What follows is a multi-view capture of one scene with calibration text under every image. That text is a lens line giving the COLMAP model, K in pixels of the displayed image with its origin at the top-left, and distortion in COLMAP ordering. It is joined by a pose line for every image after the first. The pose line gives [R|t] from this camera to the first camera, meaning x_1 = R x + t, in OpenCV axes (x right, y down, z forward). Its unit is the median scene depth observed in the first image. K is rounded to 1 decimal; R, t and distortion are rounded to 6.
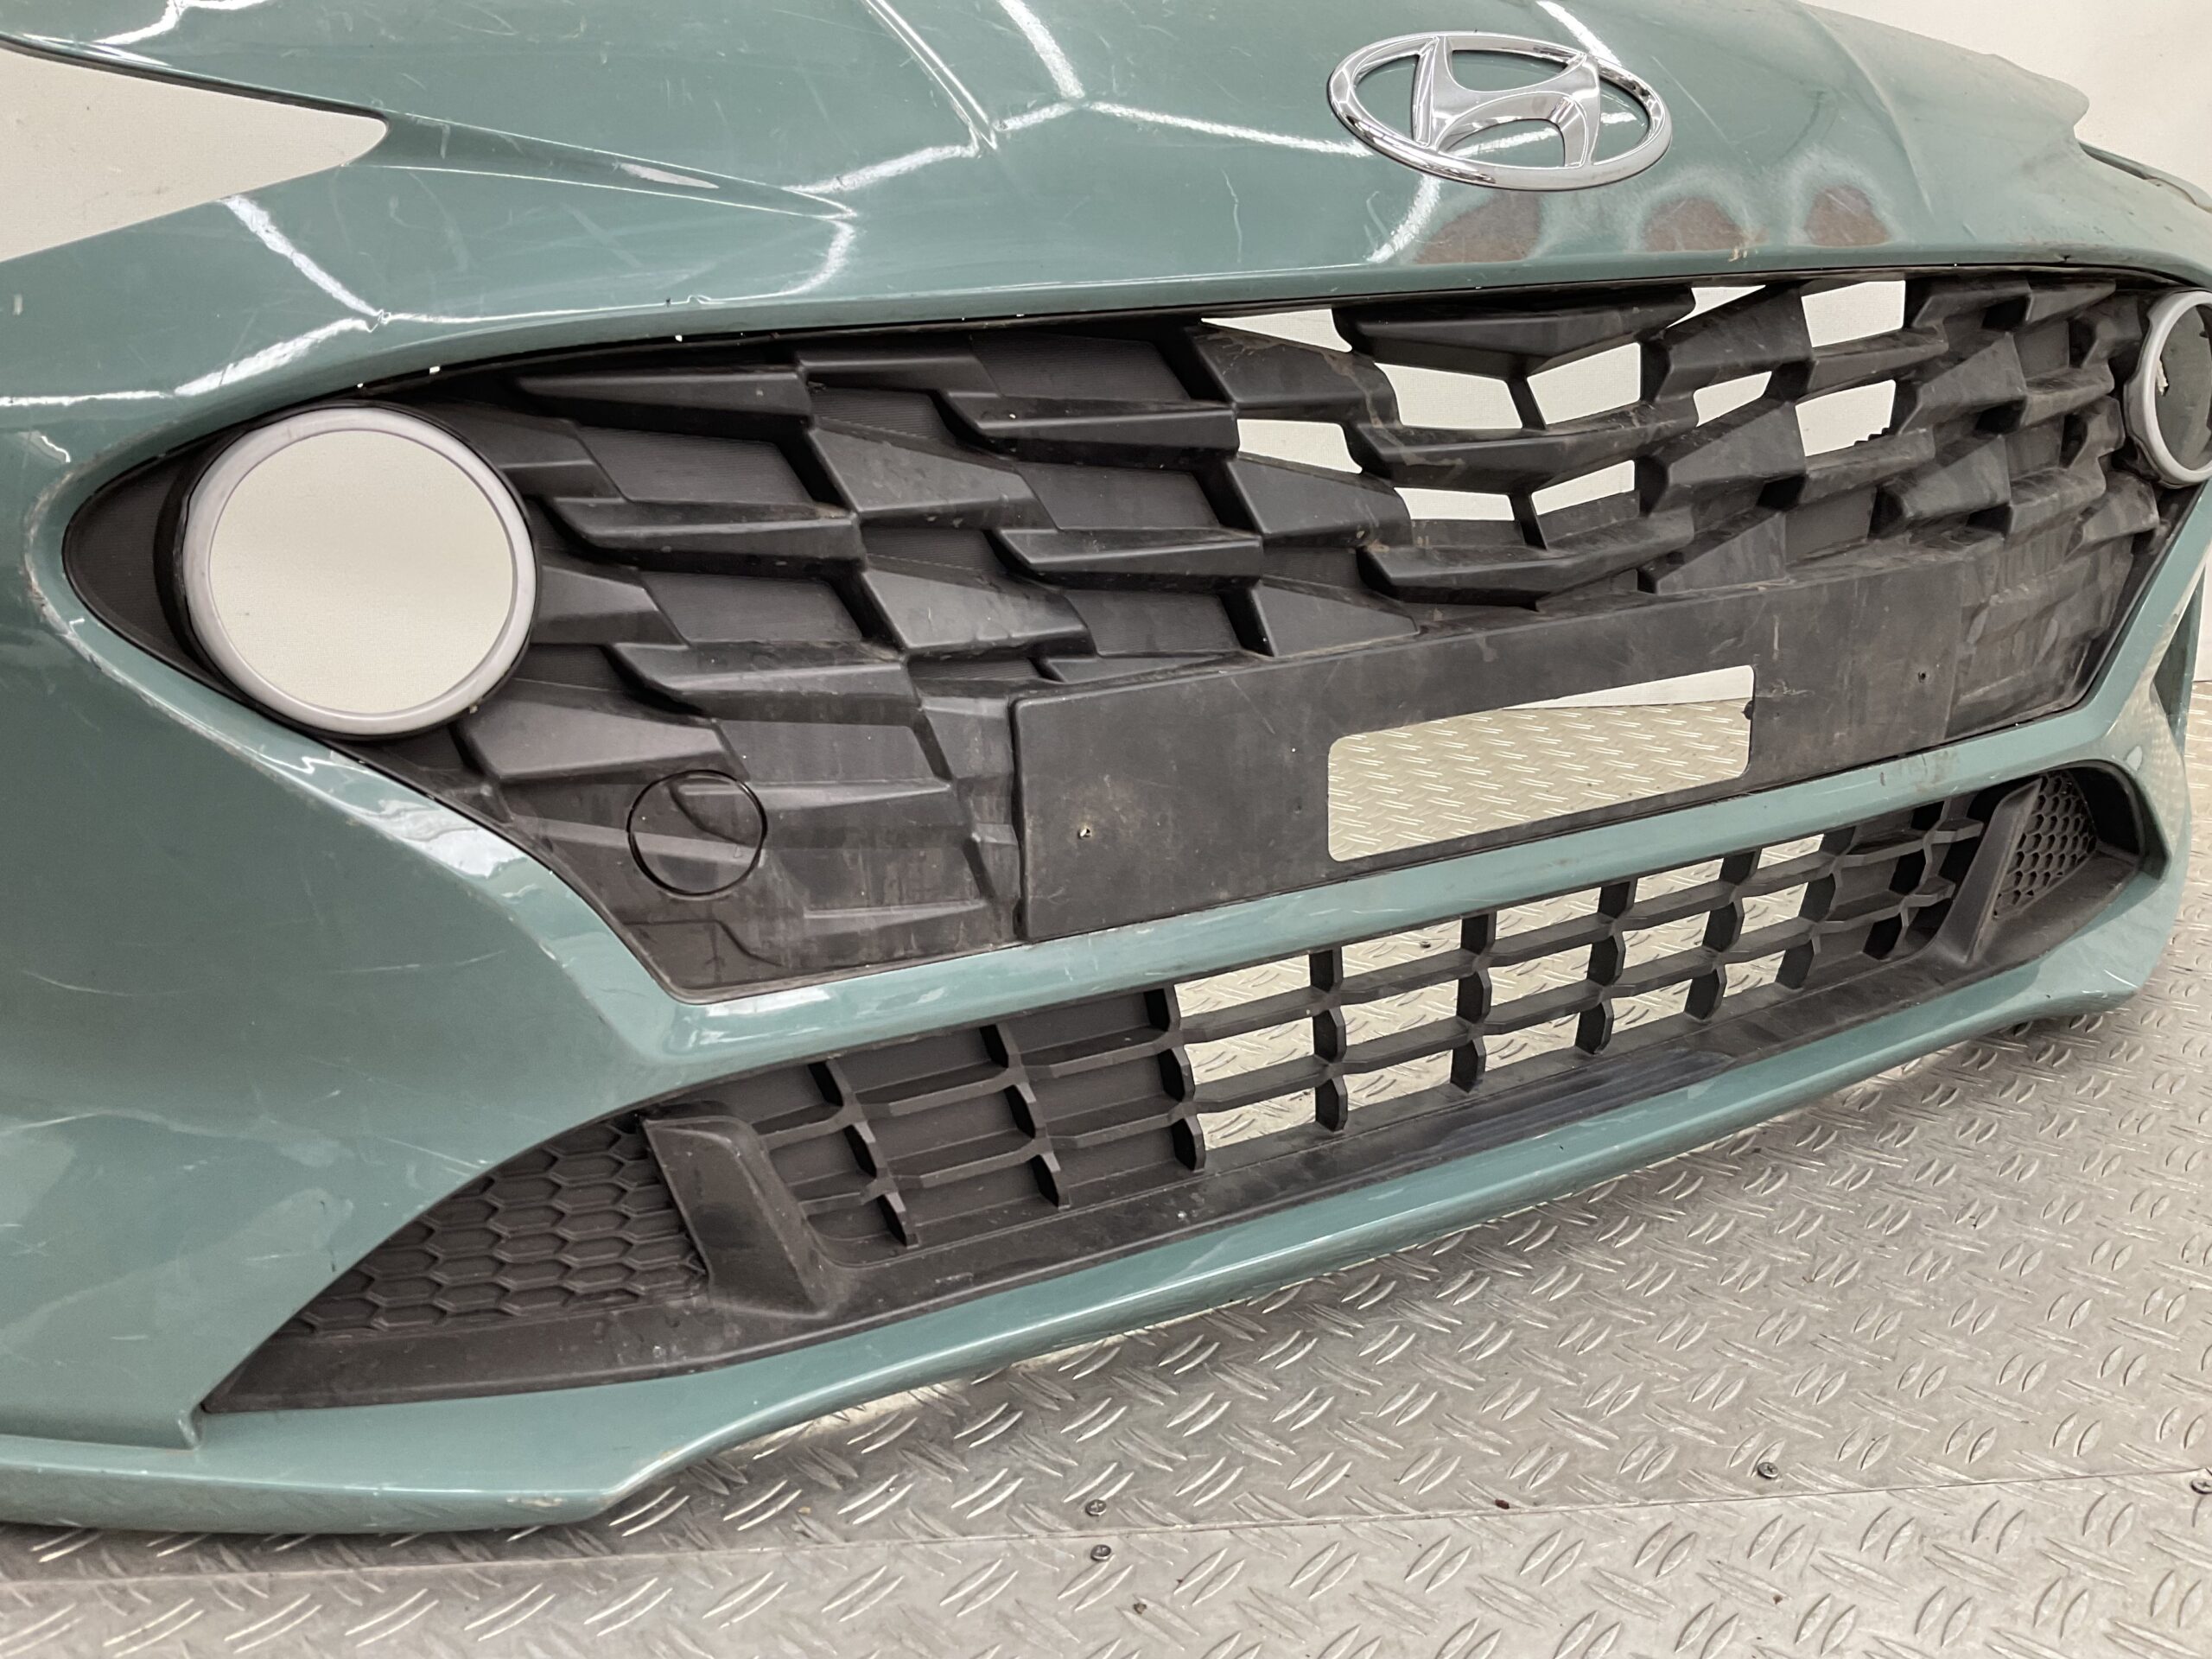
lens RADIAL K [[1814.9, 0, 1106.0], [0, 1814.9, 829.5], [0, 0, 1]] dist [0.128199, -0.259457]
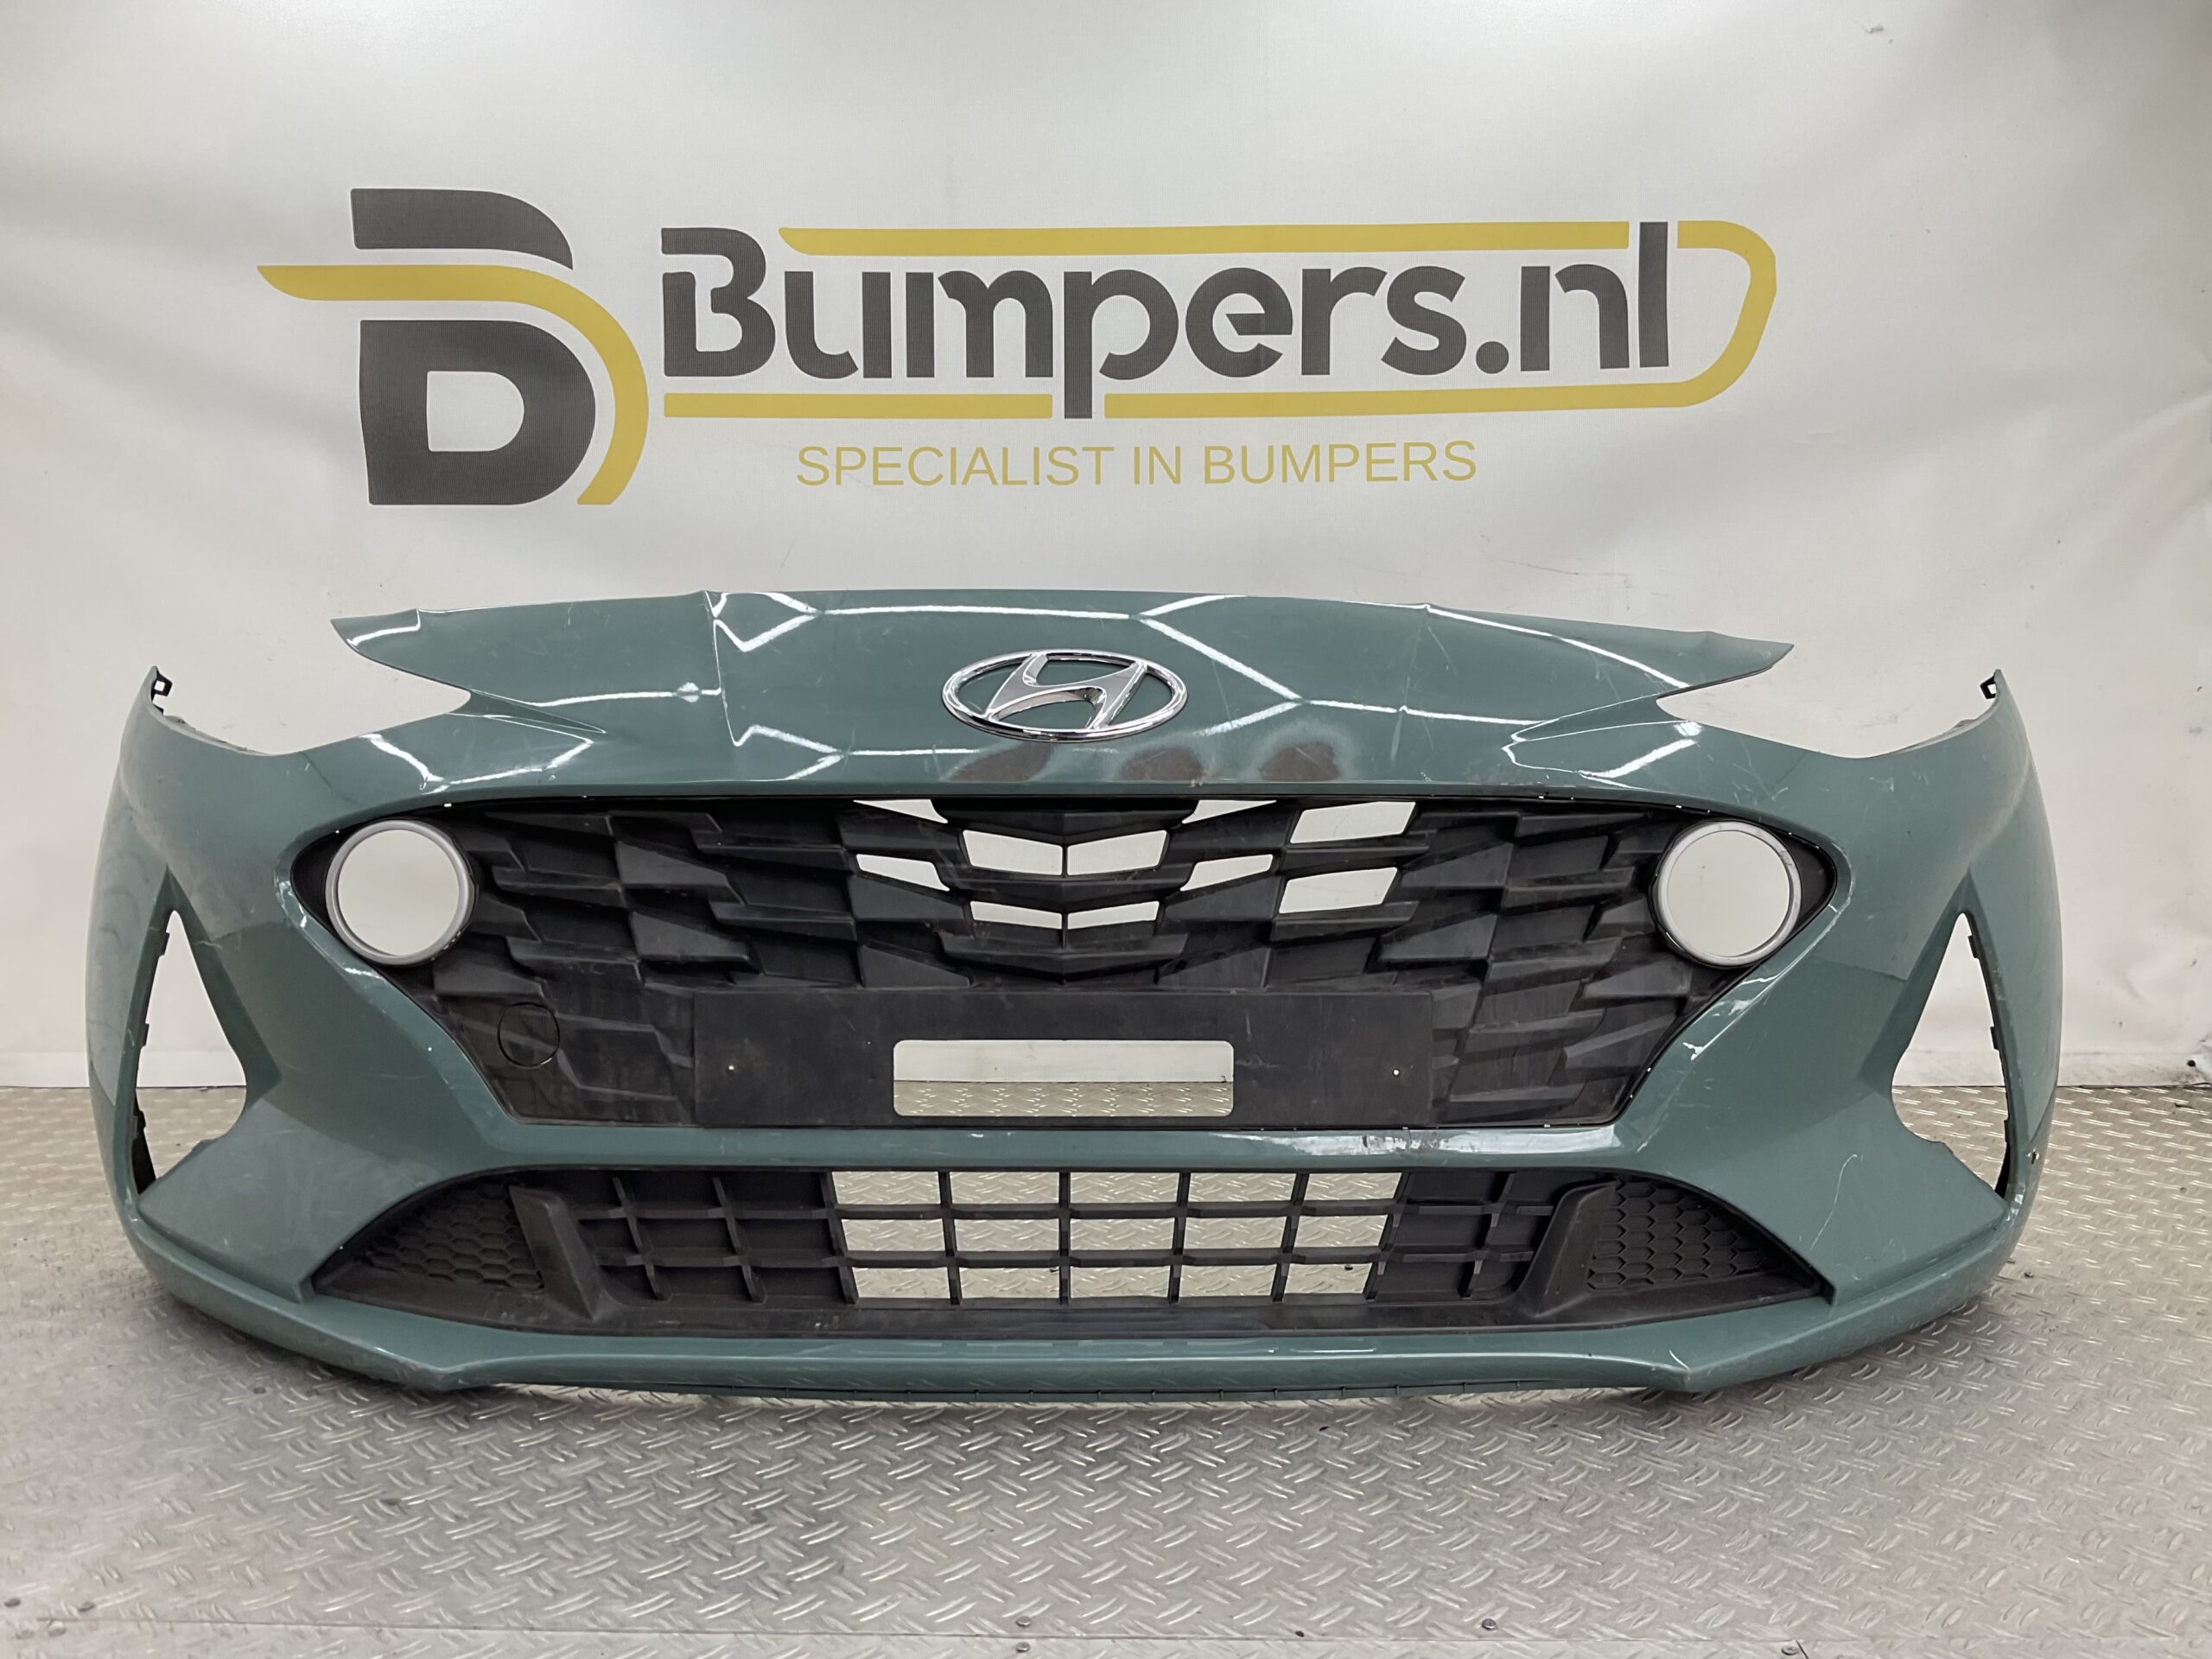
lens RADIAL K [[1814.9, 0, 1106.0], [0, 1814.9, 829.5], [0, 0, 1]] dist [0.128199, -0.259457]
pose [[0.879843, 0.079918, -0.468497, 1.064189], [-0.170294, 0.973320, -0.153780, -0.012909], [0.443708, 0.215085, 0.869978, -0.437999]]
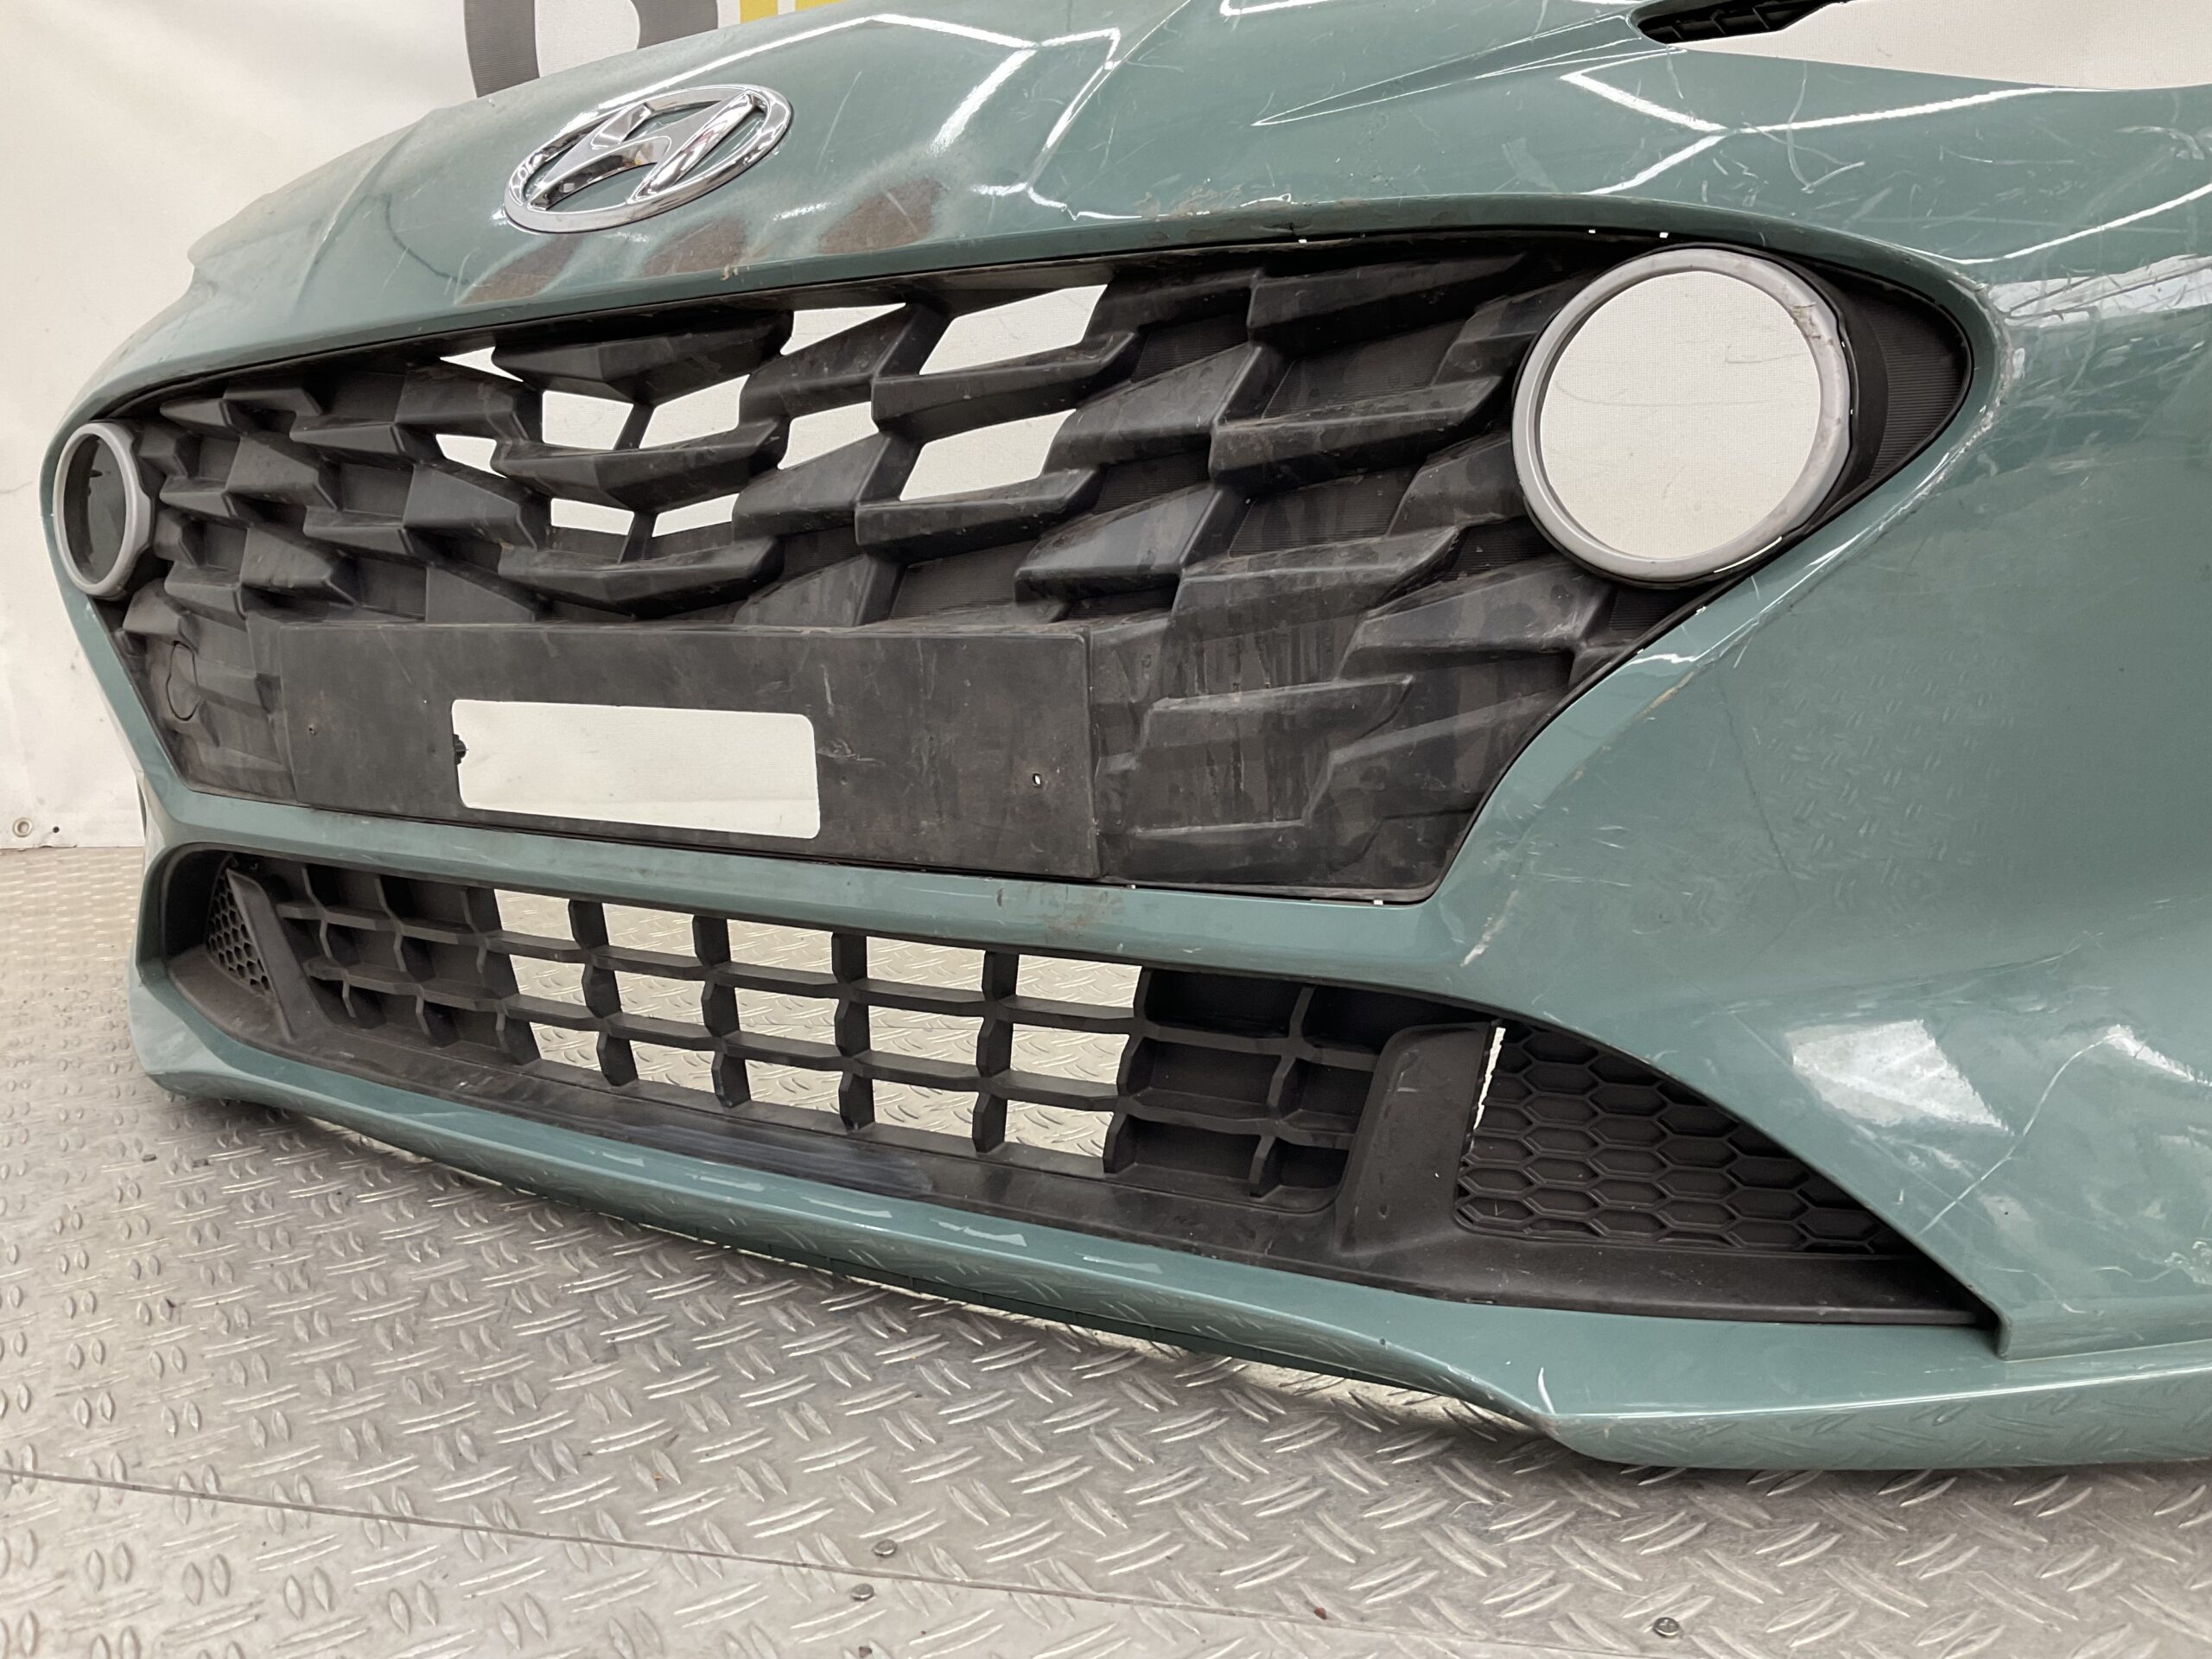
lens RADIAL K [[1814.9, 0, 1106.0], [0, 1814.9, 829.5], [0, 0, 1]] dist [0.128199, -0.259457]
pose [[0.473048, 0.172956, -0.863894, 1.357909], [-0.233655, 0.970059, 0.066266, -0.144666], [0.849489, 0.170506, 0.499296, 0.762251]]
